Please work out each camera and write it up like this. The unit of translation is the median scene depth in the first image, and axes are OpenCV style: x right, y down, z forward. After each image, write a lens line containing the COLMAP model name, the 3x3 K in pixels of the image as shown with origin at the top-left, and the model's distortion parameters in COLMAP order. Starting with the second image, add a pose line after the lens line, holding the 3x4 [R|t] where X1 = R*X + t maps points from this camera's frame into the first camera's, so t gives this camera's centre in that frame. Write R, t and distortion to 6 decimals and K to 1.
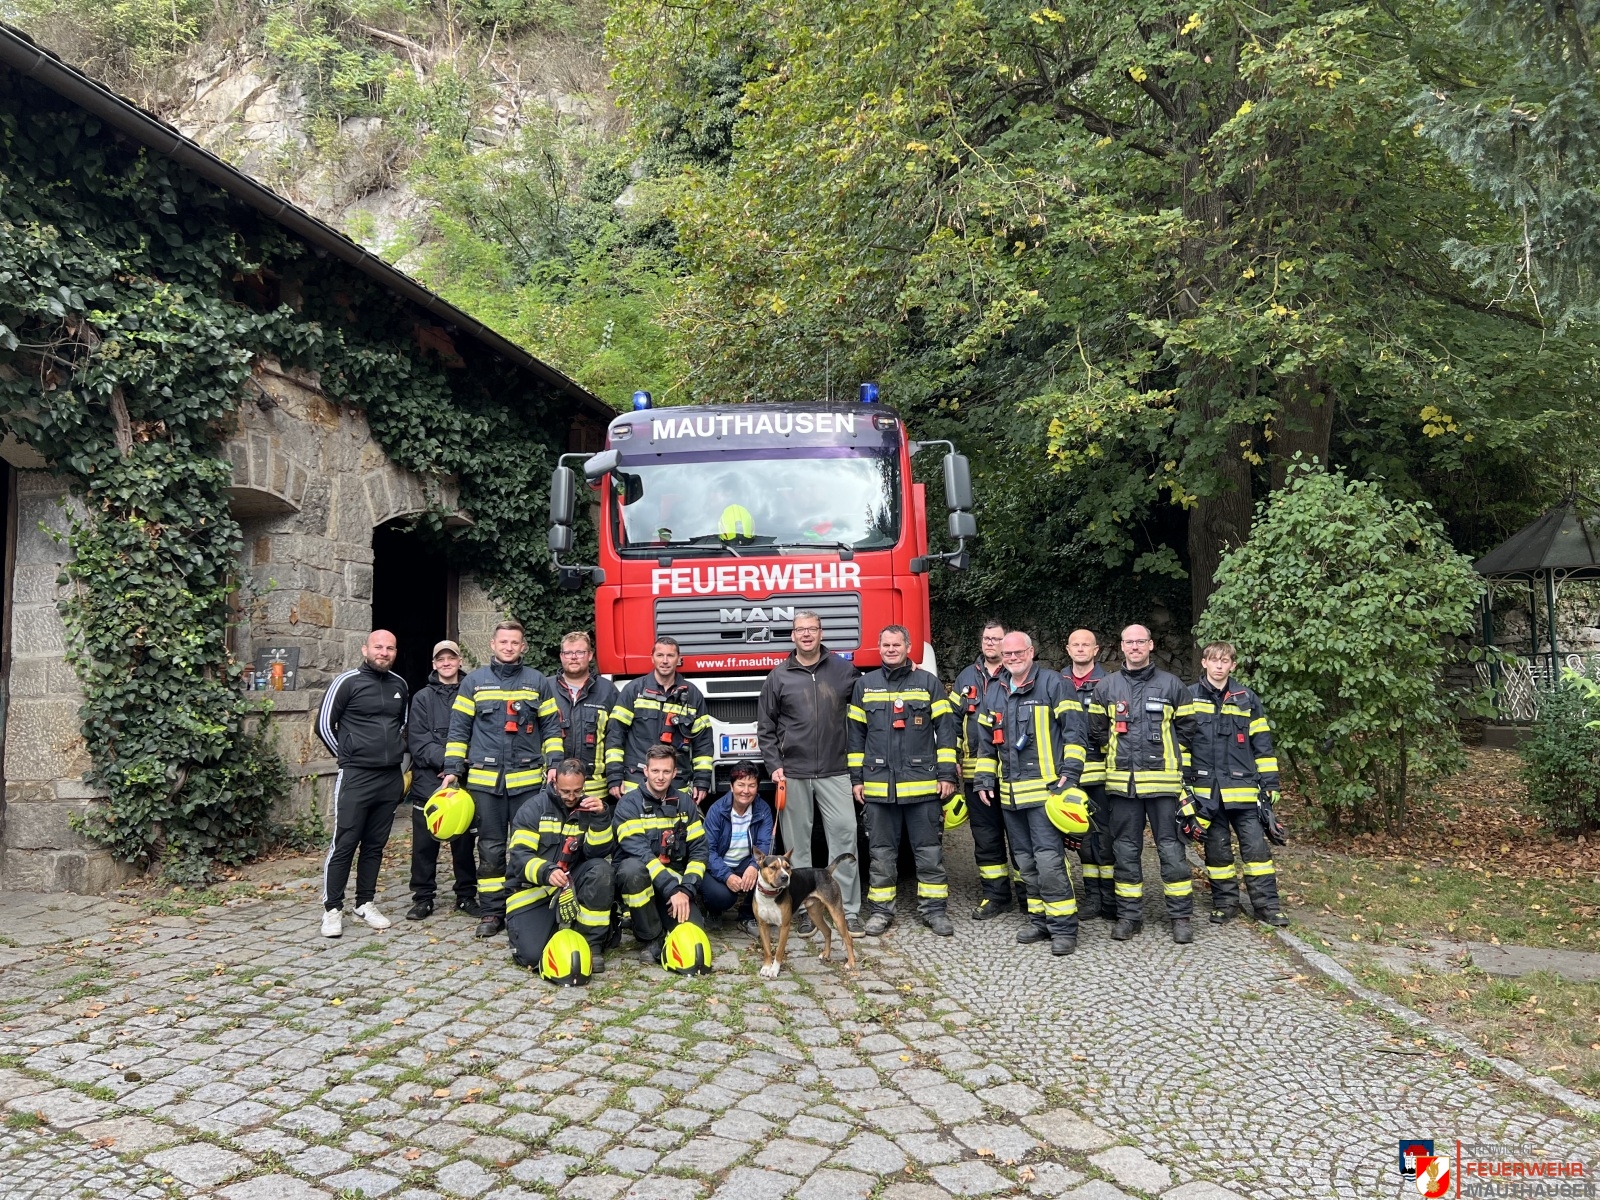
lens RADIAL K [[1212.1, 0, 800.0], [0, 1212.1, 600.0], [0, 0, 1]] dist [0.077903, -0.000463]
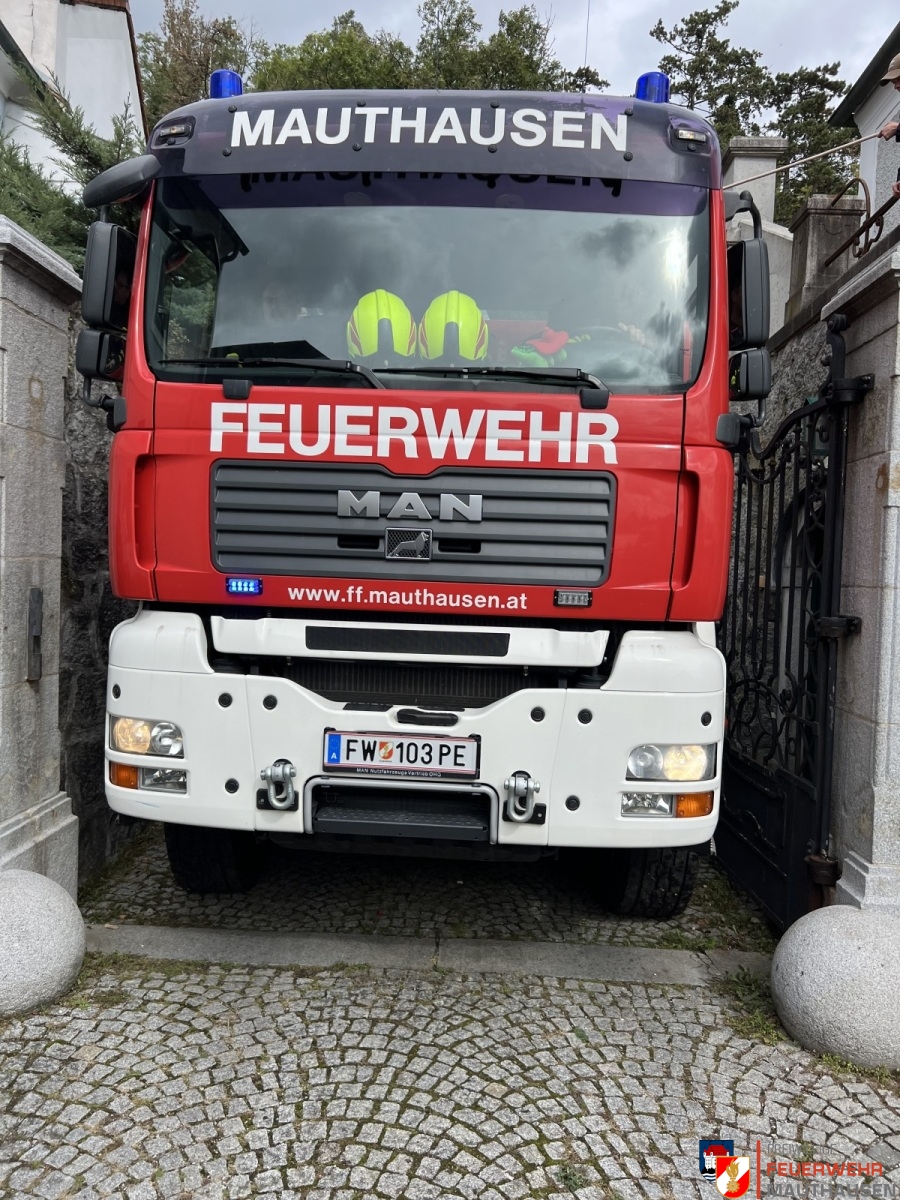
lens RADIAL K [[909.1, 0, 450.0], [0, 909.1, 600.0], [0, 0, 1]] dist [0.077903, -0.000463]
pose [[0.997360, 0.069432, -0.021264, -0.007269], [-0.066982, 0.992744, 0.099863, 0.012198], [0.028043, -0.098175, 0.994774, 0.612398]]
